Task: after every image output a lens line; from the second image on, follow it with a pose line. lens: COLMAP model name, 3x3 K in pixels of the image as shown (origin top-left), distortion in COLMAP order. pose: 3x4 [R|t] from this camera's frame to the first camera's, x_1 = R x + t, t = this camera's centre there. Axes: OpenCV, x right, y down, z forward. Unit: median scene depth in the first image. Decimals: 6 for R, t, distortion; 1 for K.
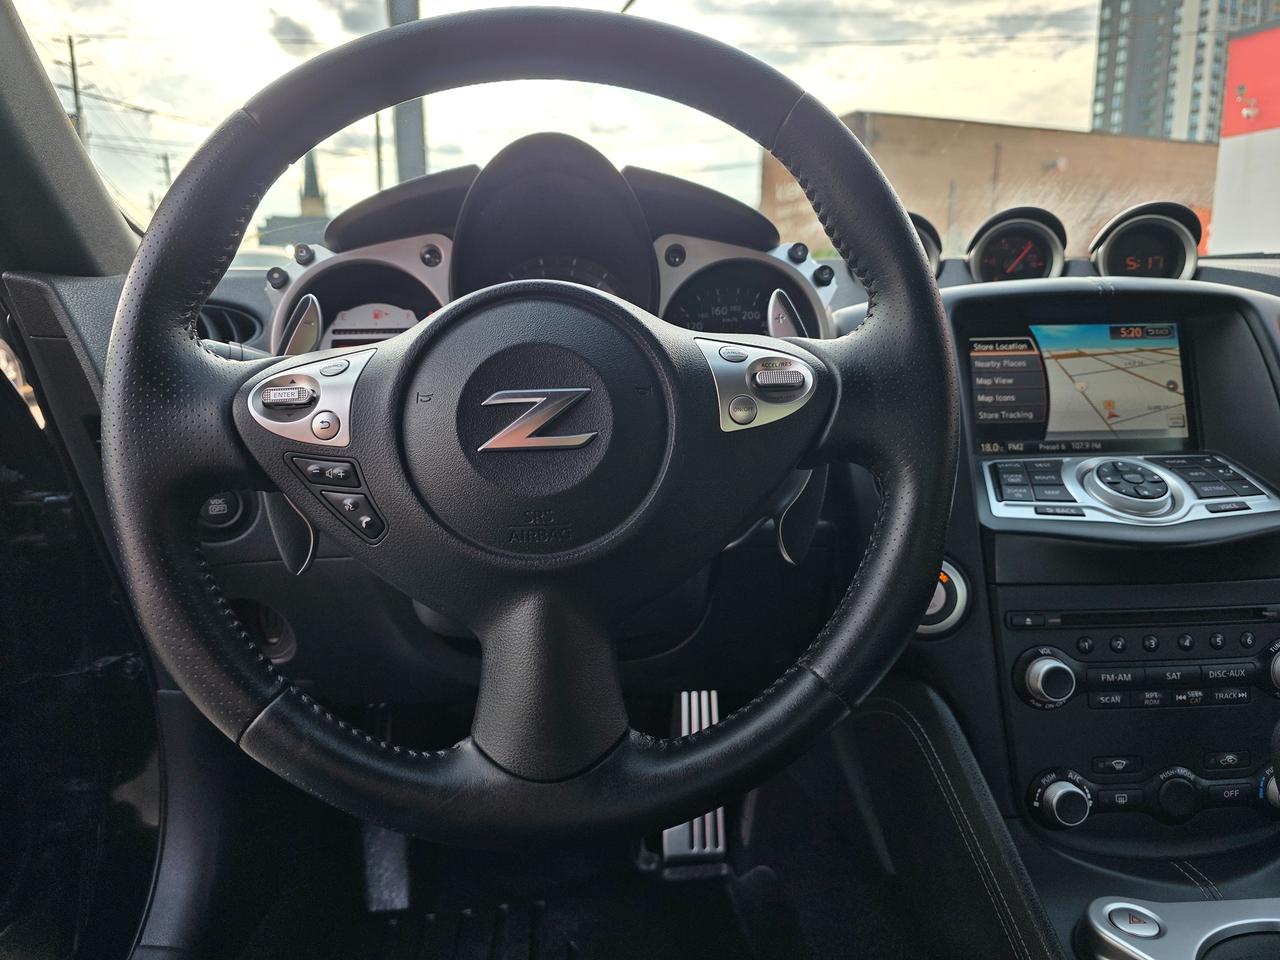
lens RADIAL K [[876.0, 0, 651.7], [0, 876.0, 474.5], [0, 0, 1]] dist [0.053015, -0.053360]
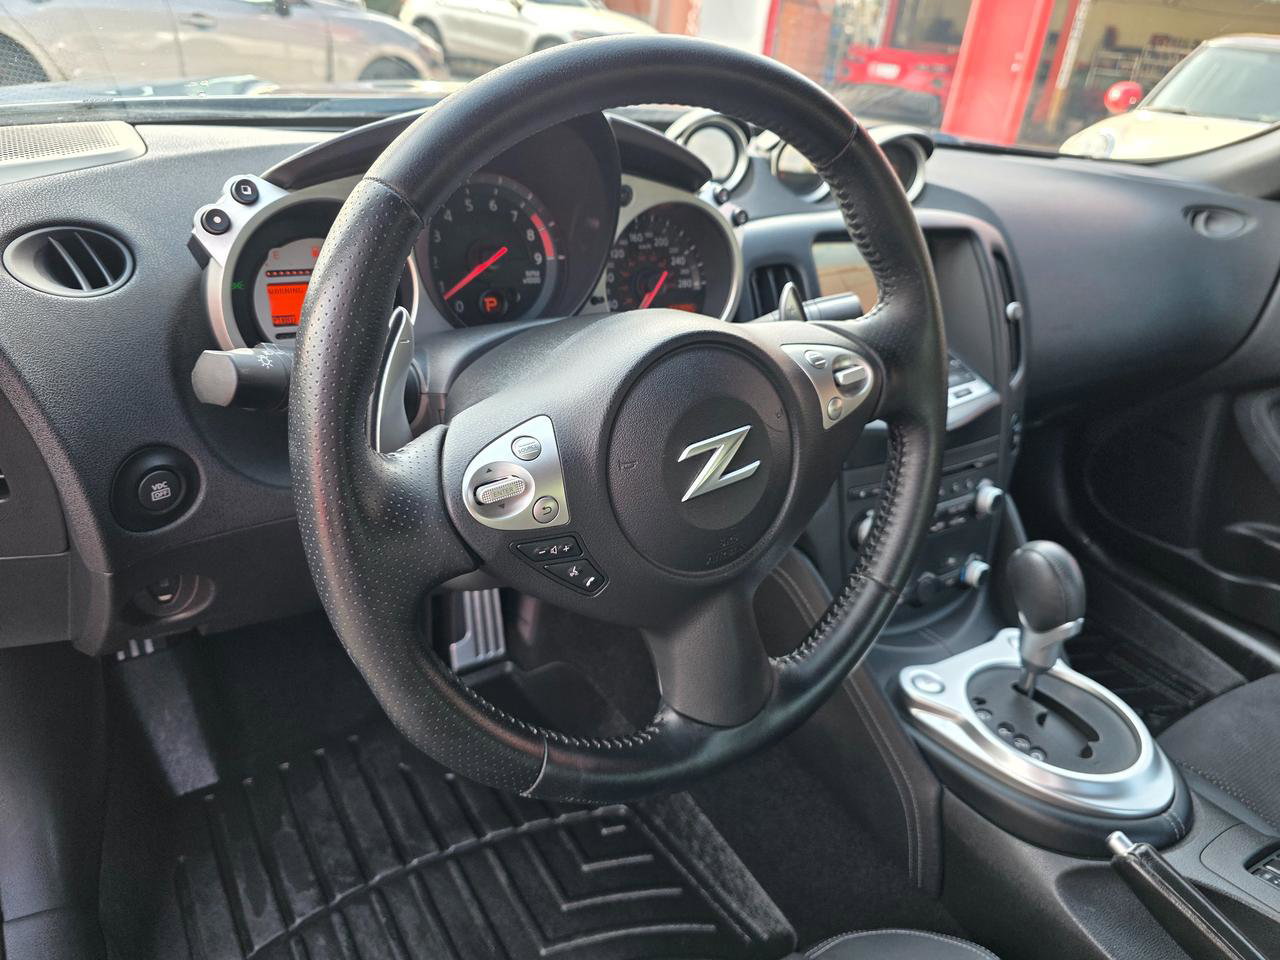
lens RADIAL K [[876.0, 0, 651.7], [0, 876.0, 474.5], [0, 0, 1]] dist [0.053015, -0.053360]
pose [[0.854839, -0.132445, 0.501706, -0.496281], [-0.031961, 0.951601, 0.305669, -0.250125], [-0.517909, -0.277333, 0.809232, 0.060478]]
